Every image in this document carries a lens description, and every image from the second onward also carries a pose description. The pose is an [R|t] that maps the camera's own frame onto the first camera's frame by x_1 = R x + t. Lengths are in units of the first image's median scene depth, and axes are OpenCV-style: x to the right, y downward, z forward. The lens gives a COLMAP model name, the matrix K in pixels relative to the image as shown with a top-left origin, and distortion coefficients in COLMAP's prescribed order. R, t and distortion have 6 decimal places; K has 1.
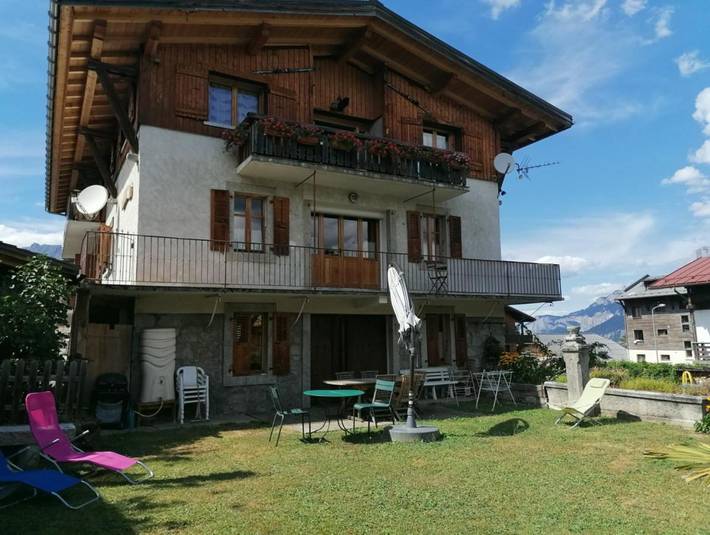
lens RADIAL K [[557.9, 0, 355.7], [0, 557.9, 267.3], [0, 0, 1]] dist [-0.006271, 0.000118]
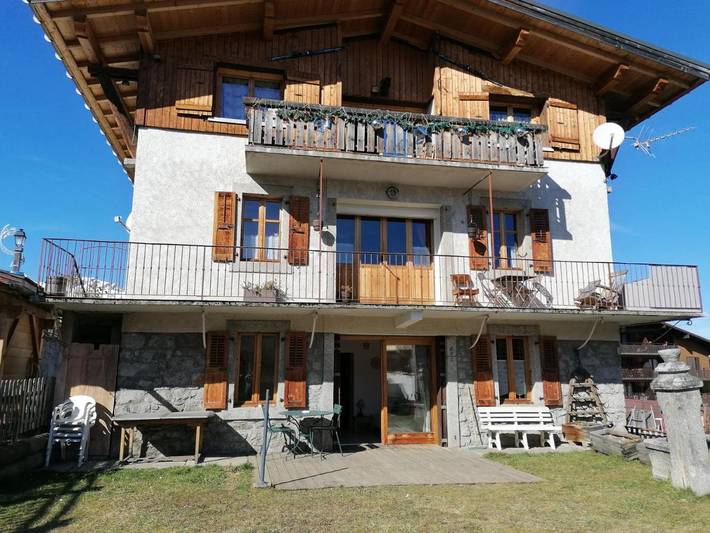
lens RADIAL K [[548.9, 0, 353.6], [0, 548.9, 266.8], [0, 0, 1]] dist [0.012770, -0.003415]
pose [[0.948617, -0.043432, -0.313431, 0.203488], [0.023214, 0.997418, -0.067956, 0.040453], [0.315573, 0.057188, 0.947176, 0.237028]]
